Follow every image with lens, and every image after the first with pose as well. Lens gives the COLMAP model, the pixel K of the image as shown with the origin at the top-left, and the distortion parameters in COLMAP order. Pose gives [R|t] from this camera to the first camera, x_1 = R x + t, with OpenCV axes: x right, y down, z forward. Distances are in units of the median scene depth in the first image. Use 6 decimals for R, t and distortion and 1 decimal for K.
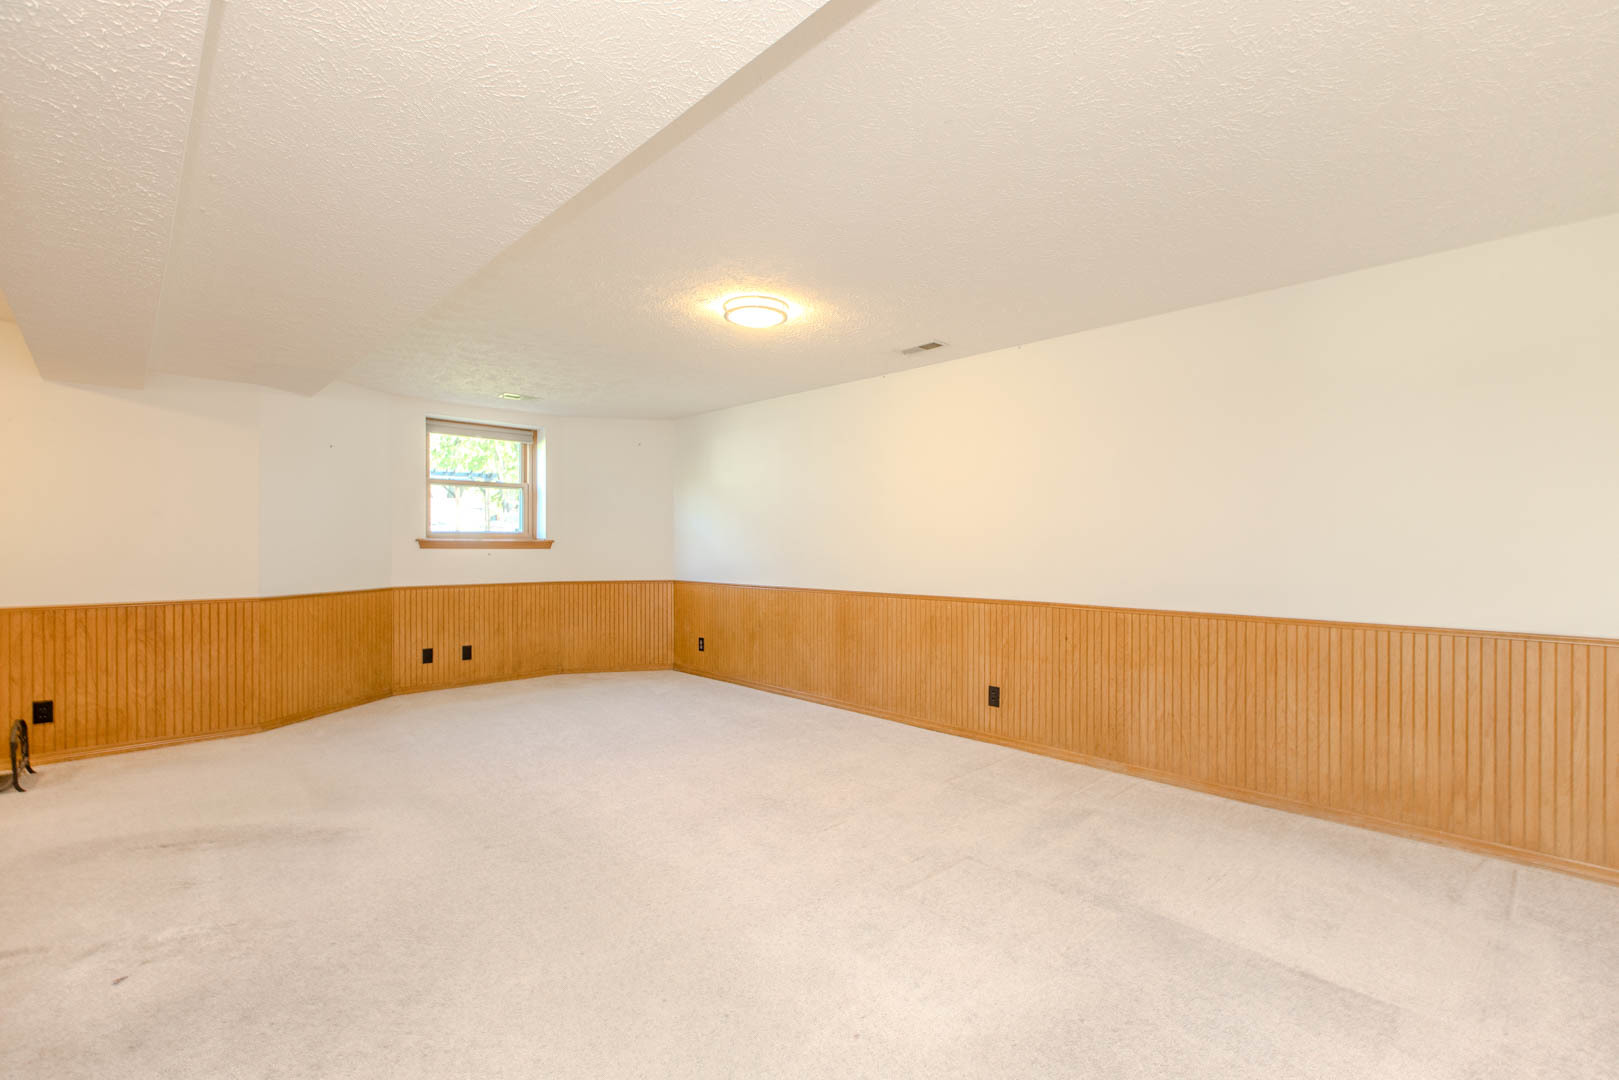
lens RADIAL K [[718.0, 0, 822.4], [0, 718.0, 542.4], [0, 0, 1]] dist [-0.005028, 0.002057]
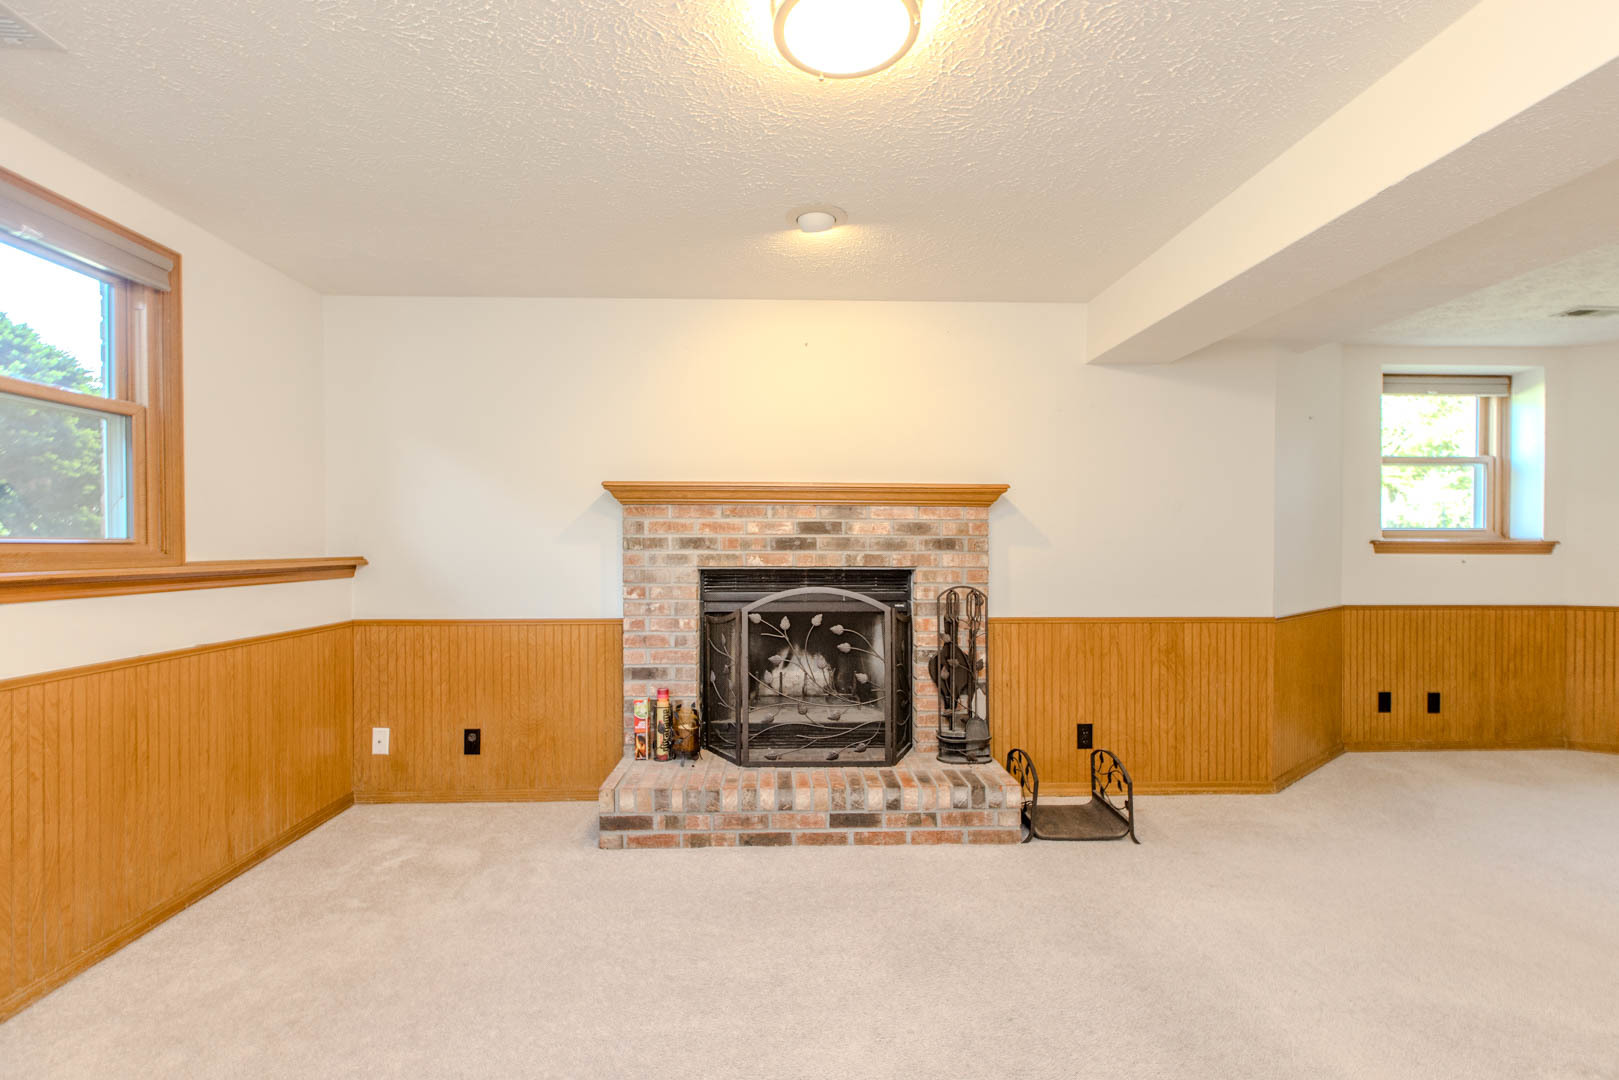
lens RADIAL K [[718.0, 0, 781.0], [0, 718.0, 554.1], [0, 0, 1]] dist [-0.005028, 0.002057]
pose [[0.734081, 0.004884, -0.679045, -0.517197], [0.003187, 0.999938, 0.010636, 0.000122], [0.679055, -0.009972, 0.734020, 0.062653]]
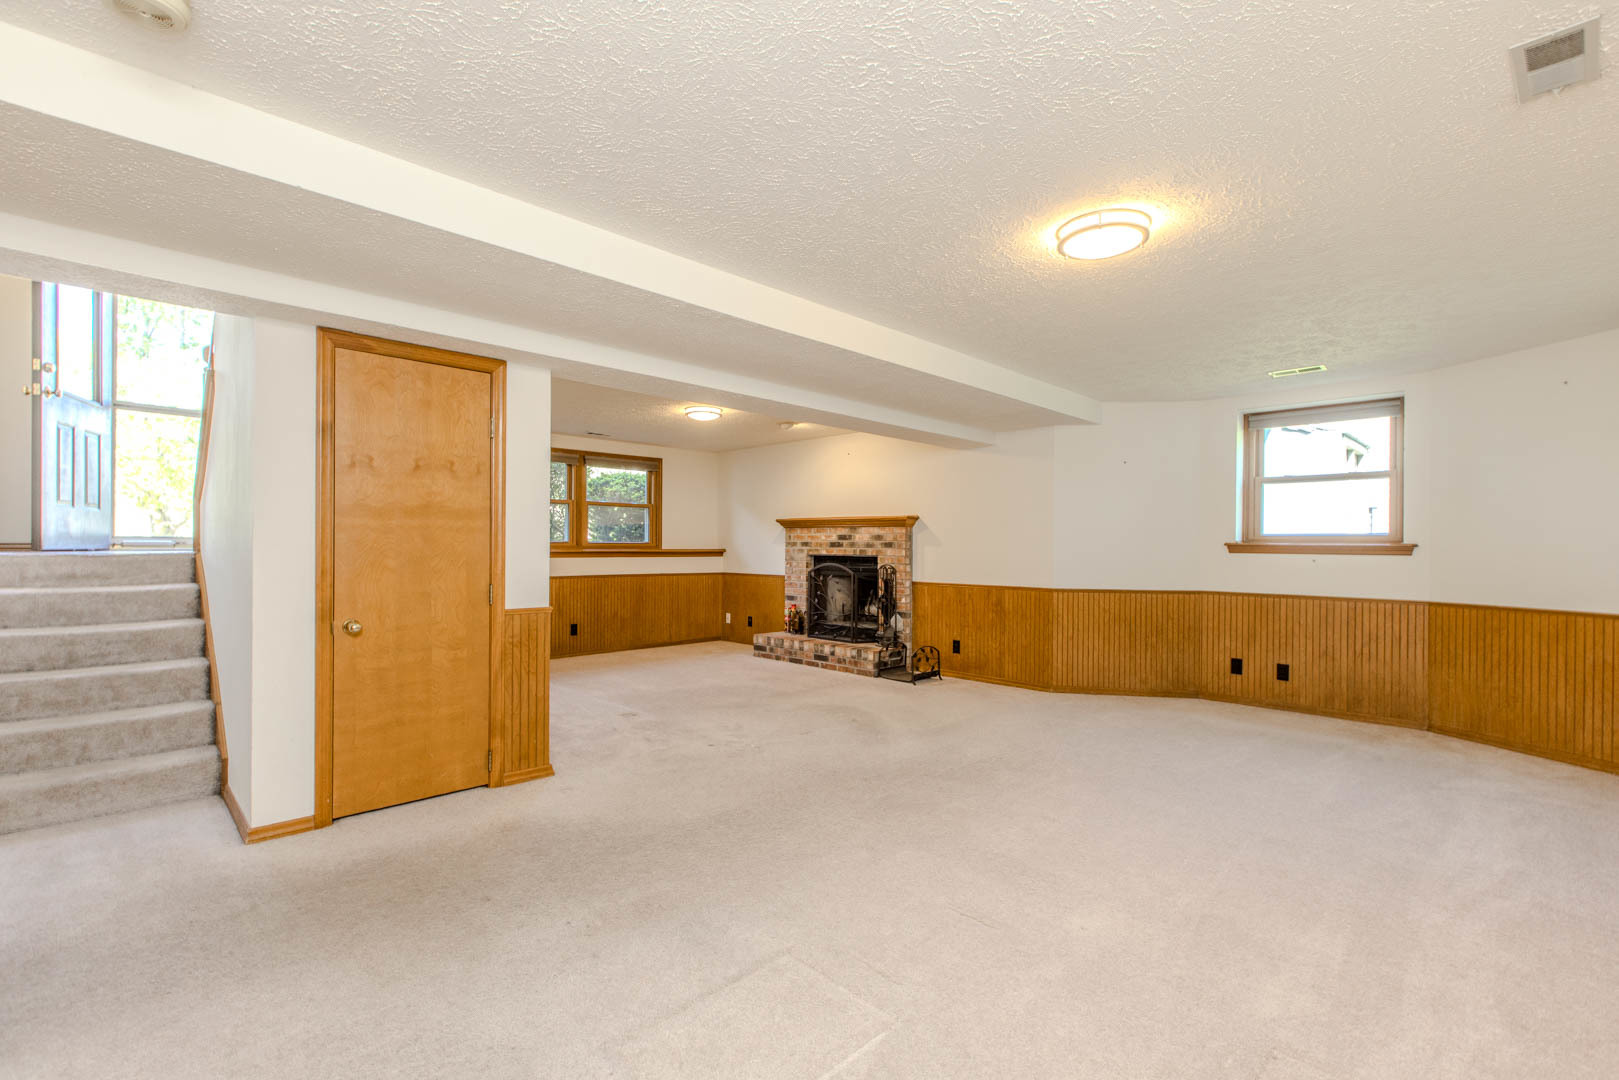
lens RADIAL K [[718.0, 0, 802.0], [0, 718.0, 545.5], [0, 0, 1]] dist [-0.005028, 0.002057]
pose [[-0.005782, -0.002482, -0.999980, 0.408584], [-0.003706, 0.999990, -0.002460, 0.003216], [0.999976, 0.003691, -0.005791, 0.438446]]
